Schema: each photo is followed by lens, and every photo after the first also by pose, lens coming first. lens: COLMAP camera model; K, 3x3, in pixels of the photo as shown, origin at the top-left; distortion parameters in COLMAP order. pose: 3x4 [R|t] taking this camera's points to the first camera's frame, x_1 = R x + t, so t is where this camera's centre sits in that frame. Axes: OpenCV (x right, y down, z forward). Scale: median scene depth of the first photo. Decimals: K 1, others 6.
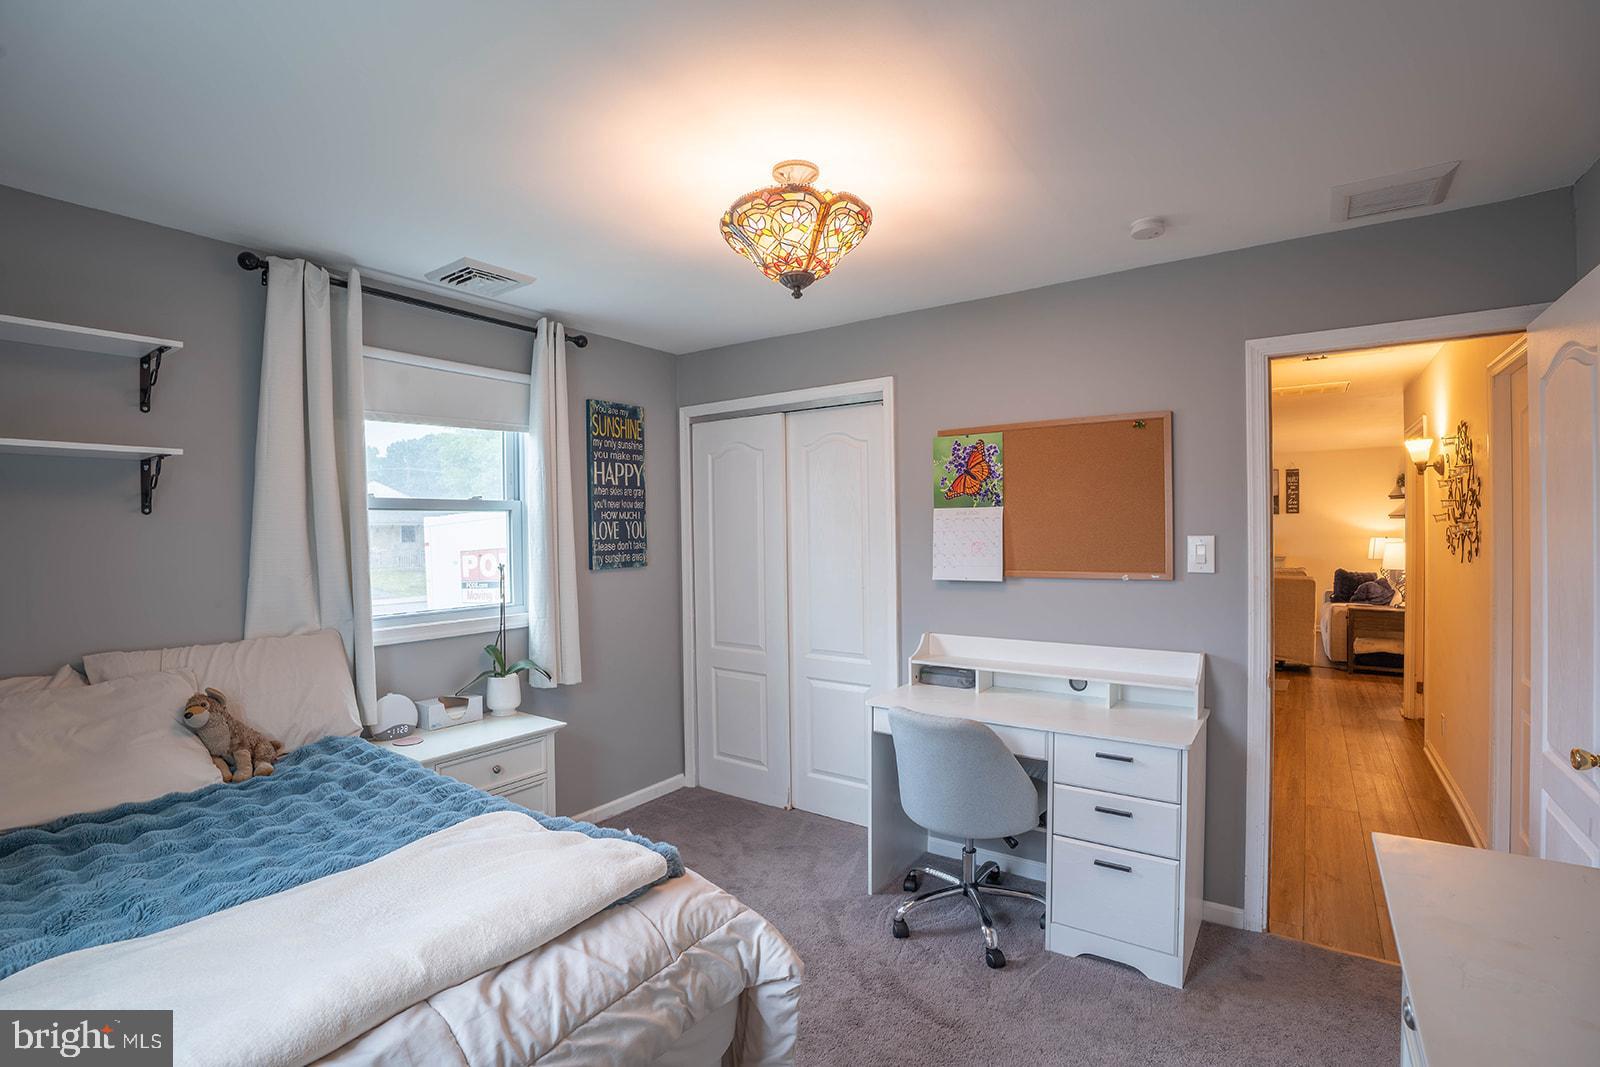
lens RADIAL K [[736.5, 0, 799.5], [0, 736.5, 533.5], [0, 0, 1]] dist [-0.066959, 0.016147]
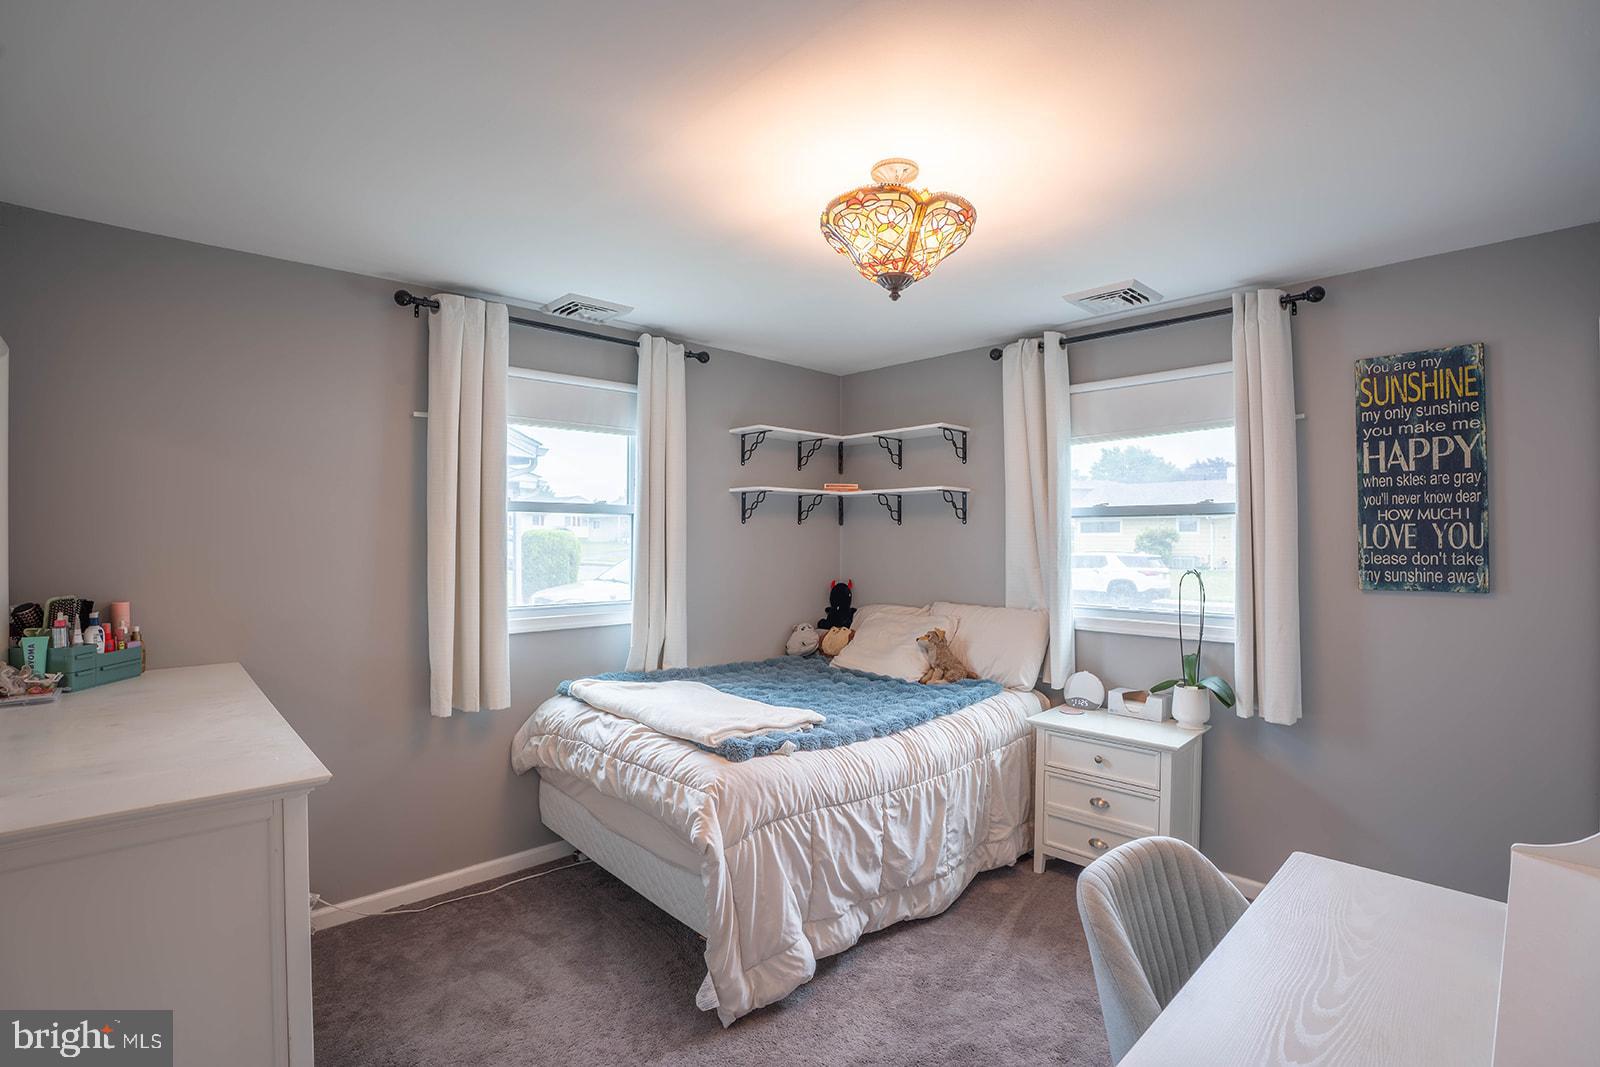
lens RADIAL K [[736.5, 0, 788.1], [0, 736.5, 521.9], [0, 0, 1]] dist [-0.066959, 0.016147]
pose [[-0.197791, -0.009113, -0.980202, 0.523041], [-0.004598, 0.999954, -0.008369, -0.009405], [0.980234, 0.002851, -0.197823, 0.557731]]
